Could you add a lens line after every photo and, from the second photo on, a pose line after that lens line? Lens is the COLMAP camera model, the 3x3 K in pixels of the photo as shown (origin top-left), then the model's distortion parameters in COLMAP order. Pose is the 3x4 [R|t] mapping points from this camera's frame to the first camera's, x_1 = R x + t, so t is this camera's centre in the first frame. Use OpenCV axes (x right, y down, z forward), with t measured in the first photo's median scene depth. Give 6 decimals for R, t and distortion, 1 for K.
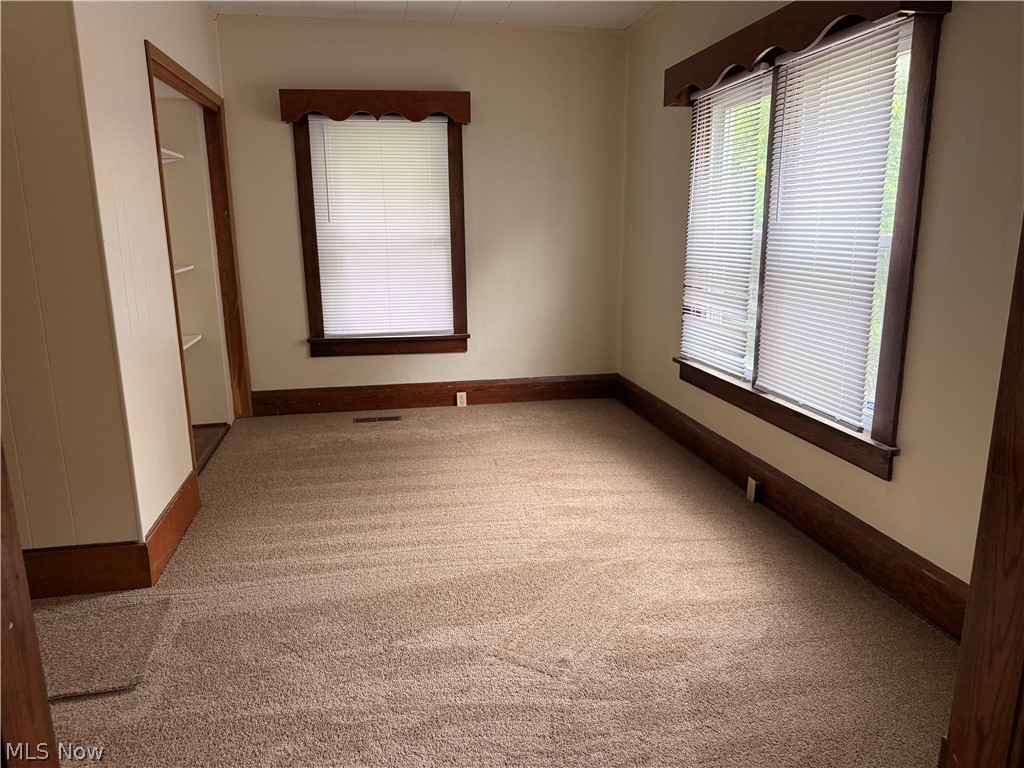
lens RADIAL K [[738.0, 0, 513.1], [0, 738.0, 383.5], [0, 0, 1]] dist [0.027855, -0.040191]
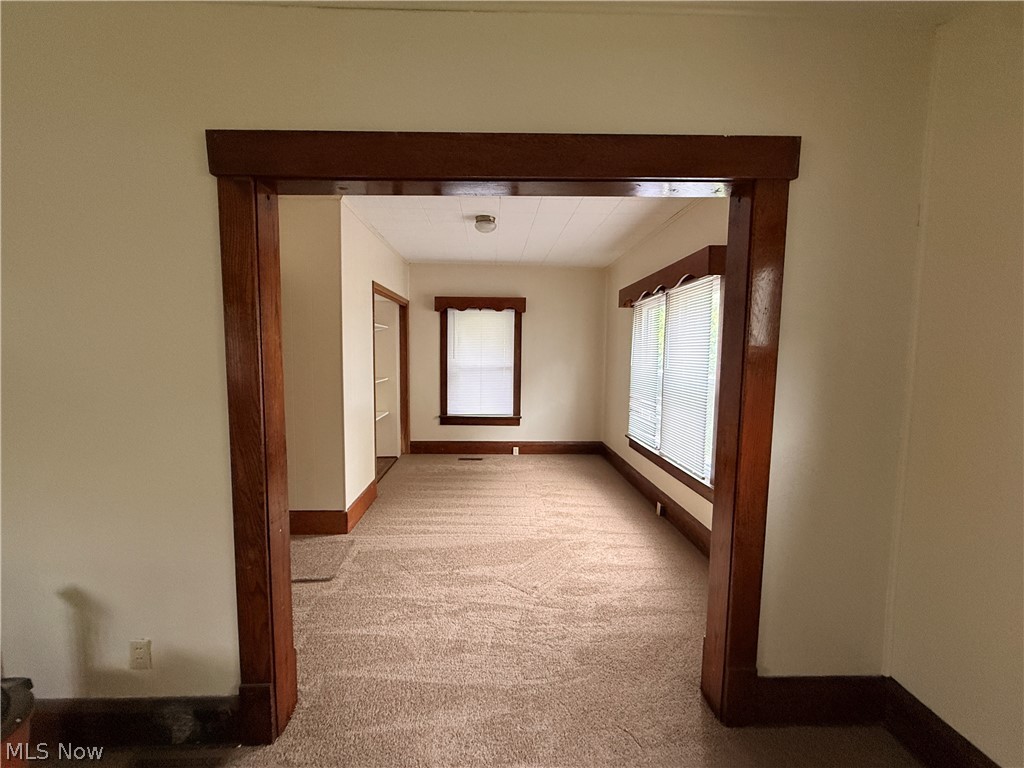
lens RADIAL K [[410.8, 0, 509.4], [0, 410.8, 380.4], [0, 0, 1]] dist [-0.005262, 0.000285]
pose [[0.990478, 0.032648, -0.133742, 0.089880], [-0.052310, 0.987863, -0.146256, -0.005502], [0.127344, 0.151859, 0.980164, -0.118275]]
